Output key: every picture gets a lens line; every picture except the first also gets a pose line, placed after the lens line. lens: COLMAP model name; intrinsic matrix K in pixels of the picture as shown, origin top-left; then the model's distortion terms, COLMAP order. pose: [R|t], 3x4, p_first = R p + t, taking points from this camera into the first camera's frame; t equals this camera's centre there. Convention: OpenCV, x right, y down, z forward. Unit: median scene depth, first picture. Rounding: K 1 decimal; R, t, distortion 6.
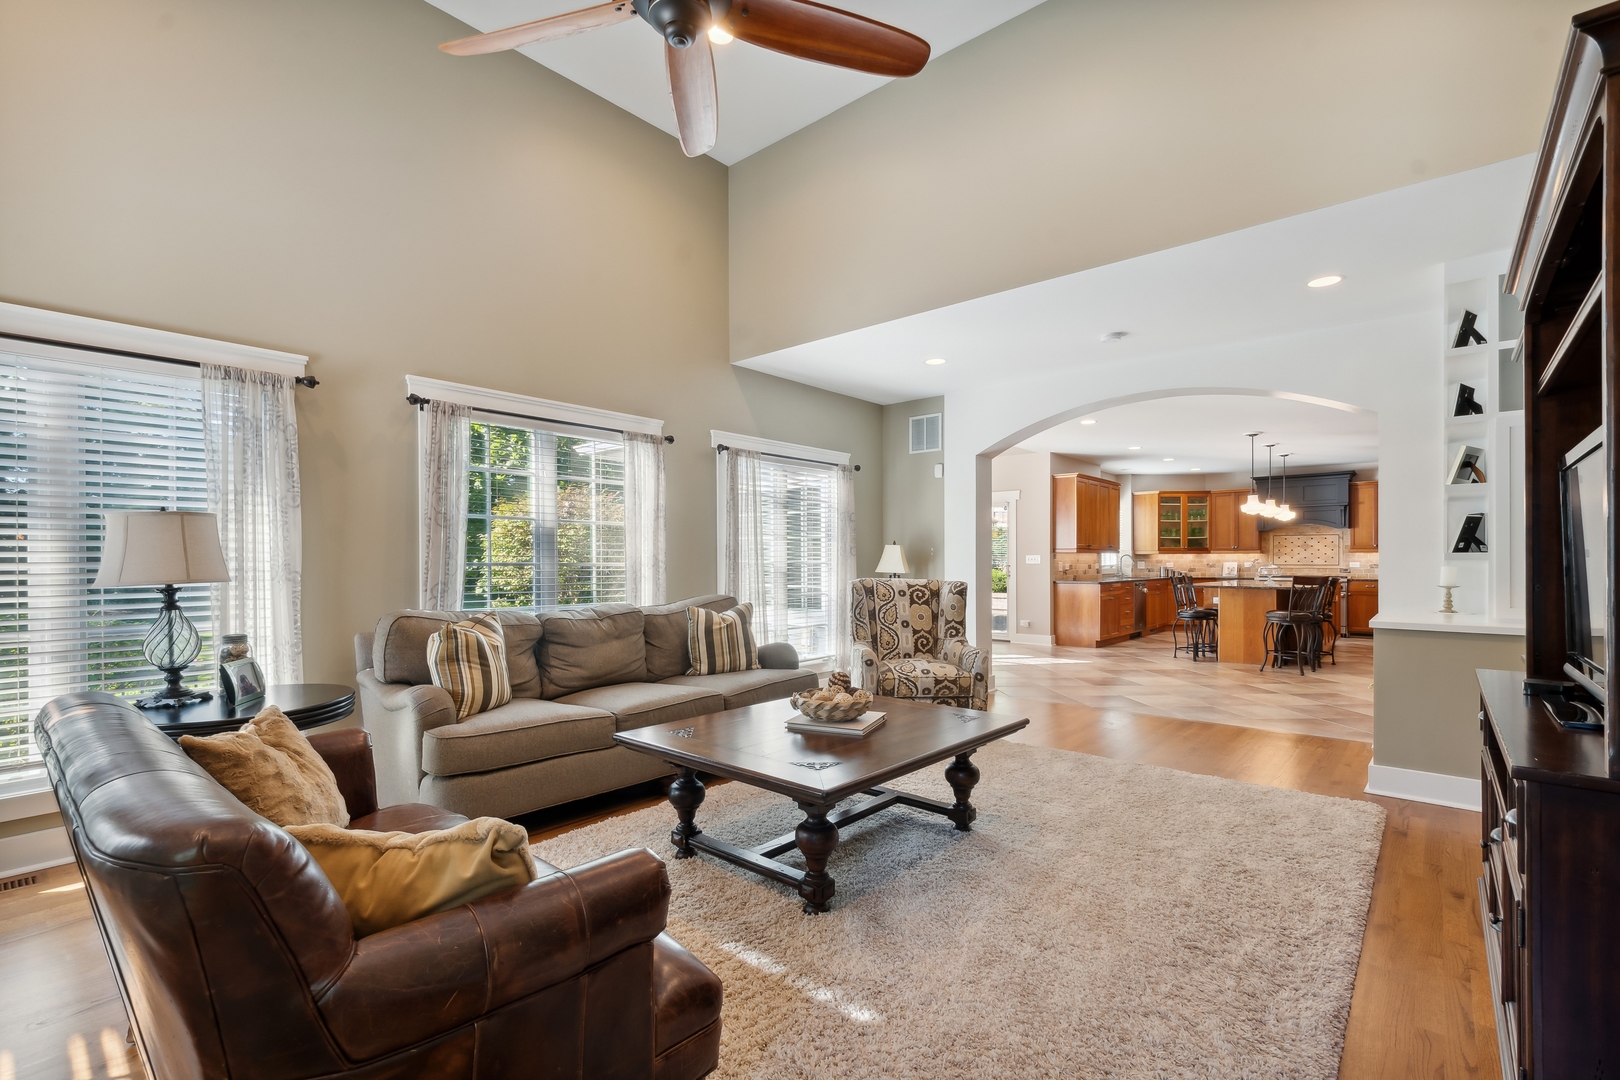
lens RADIAL K [[727.4, 0, 808.1], [0, 727.4, 548.9], [0, 0, 1]] dist [-0.000250, 0.000015]
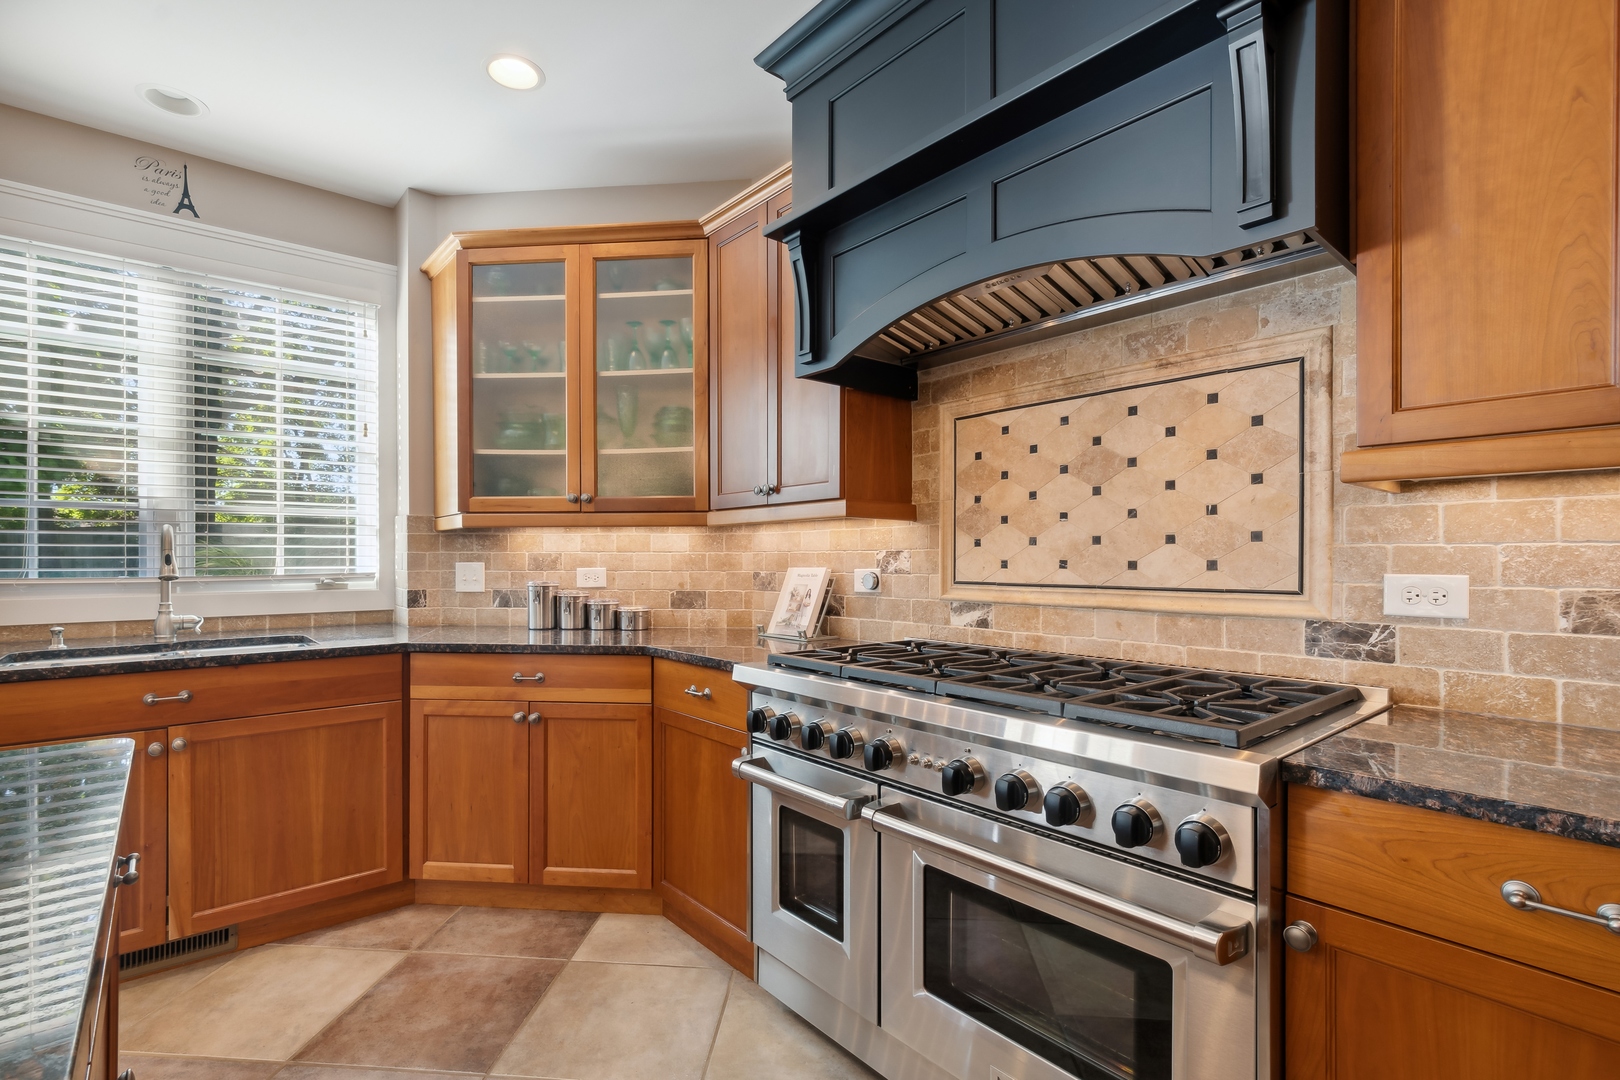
lens RADIAL K [[727.4, 0, 810.1], [0, 727.4, 548.9], [0, 0, 1]] dist [-0.000250, 0.000015]
pose [[0.989931, -0.000211, -0.141551, 0.642423], [0.000274, 1.000000, 0.000422, 0.013839], [0.141551, -0.000457, 0.989931, 0.835410]]
